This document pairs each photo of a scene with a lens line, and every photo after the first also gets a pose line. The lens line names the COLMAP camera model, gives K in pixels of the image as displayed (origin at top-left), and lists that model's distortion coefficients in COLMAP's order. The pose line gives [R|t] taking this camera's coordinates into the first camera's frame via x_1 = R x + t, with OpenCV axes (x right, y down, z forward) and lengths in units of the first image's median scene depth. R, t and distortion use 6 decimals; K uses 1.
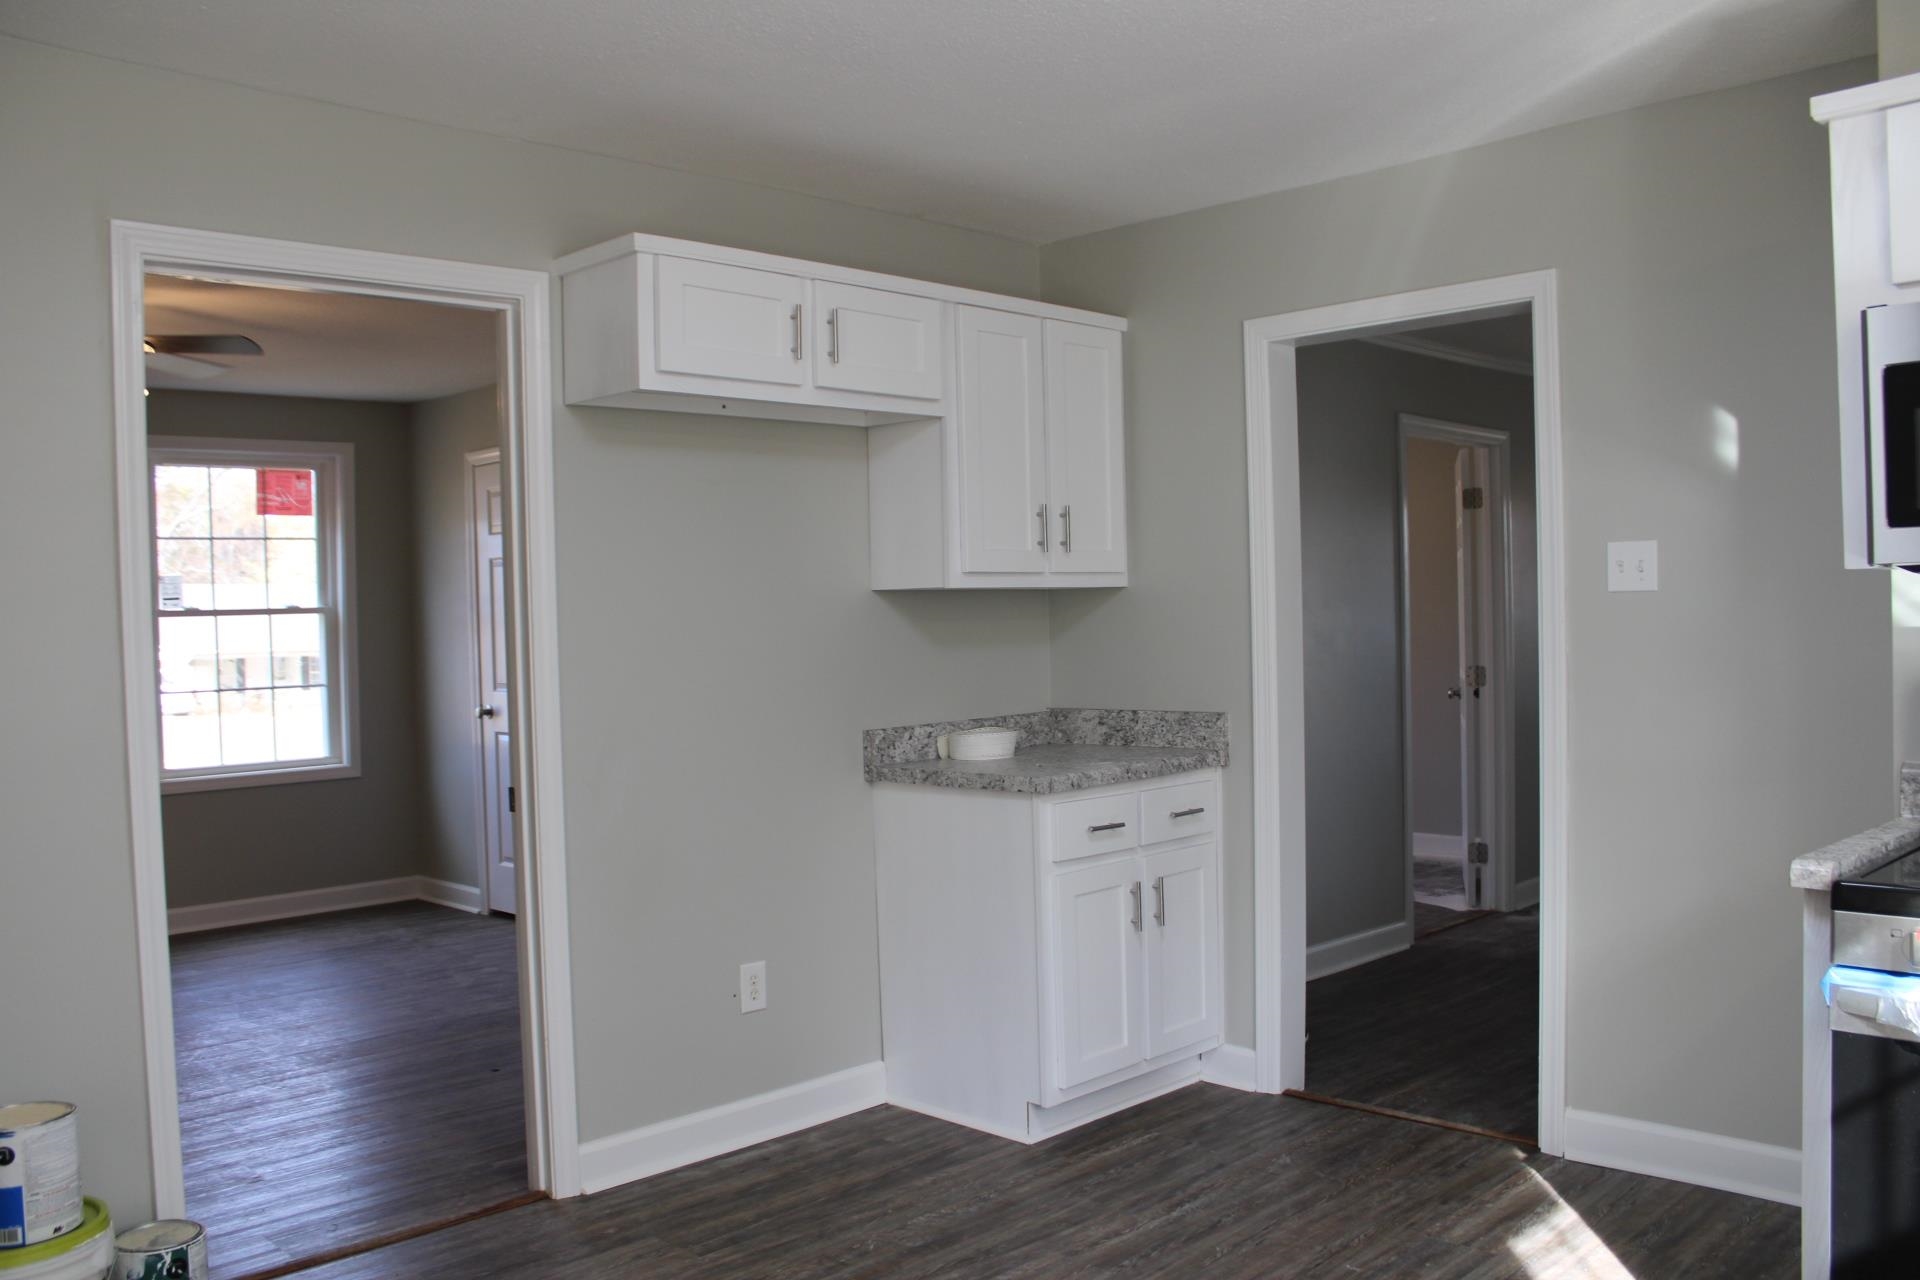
lens RADIAL K [[1623.1, 0, 960.0], [0, 1623.1, 640.0], [0, 0, 1]] dist [-0.149979, 0.141542]
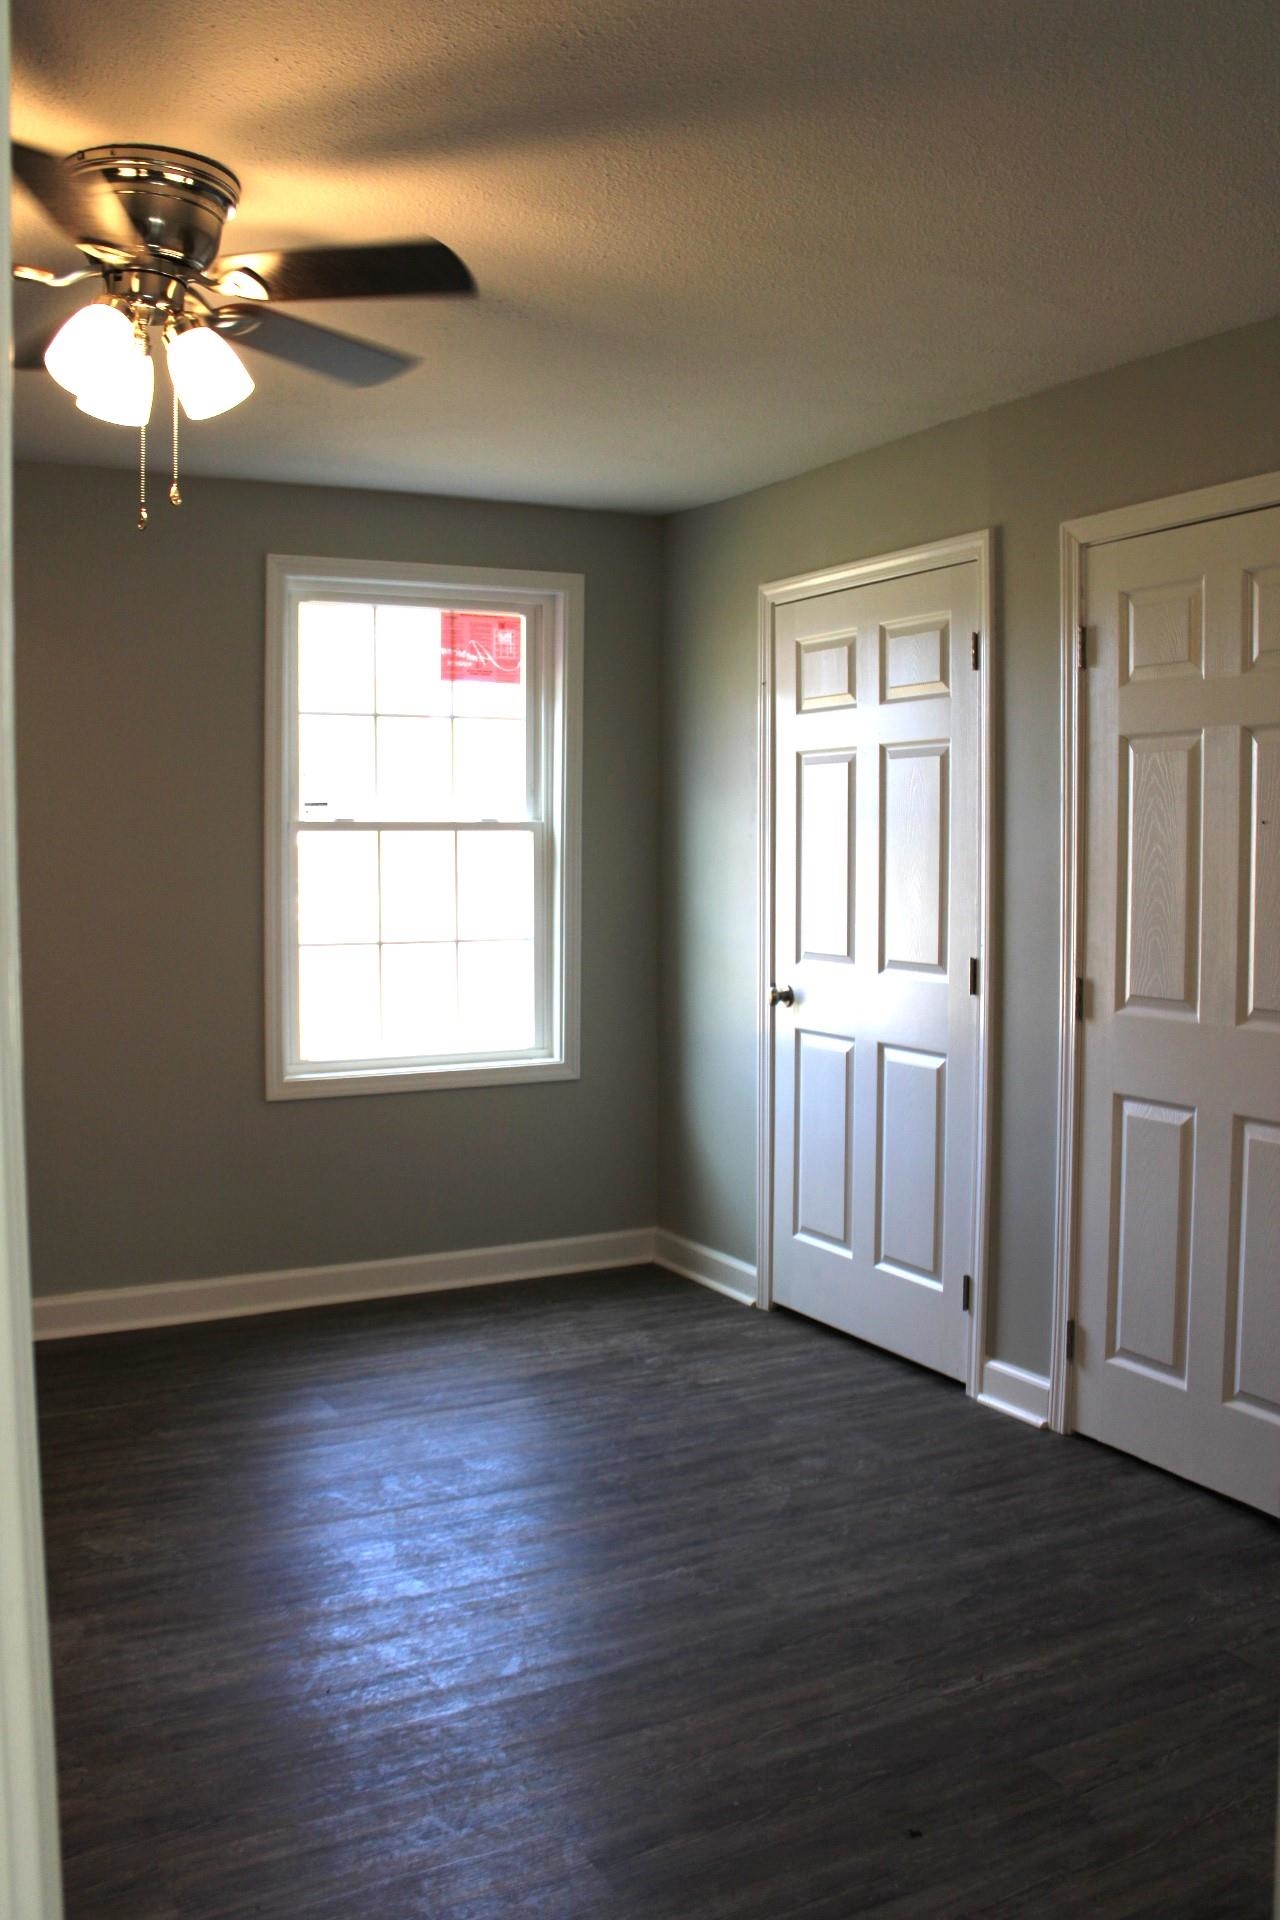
lens RADIAL K [[1692.6, 0, 640.0], [0, 1692.6, 960.0], [0, 0, 1]] dist [-0.154362, 0.146793]
pose [[0.957463, 0.047186, -0.284671, -0.158137], [-0.031312, 0.997704, 0.060060, -0.007190], [0.286851, -0.048592, 0.956742, 0.343687]]
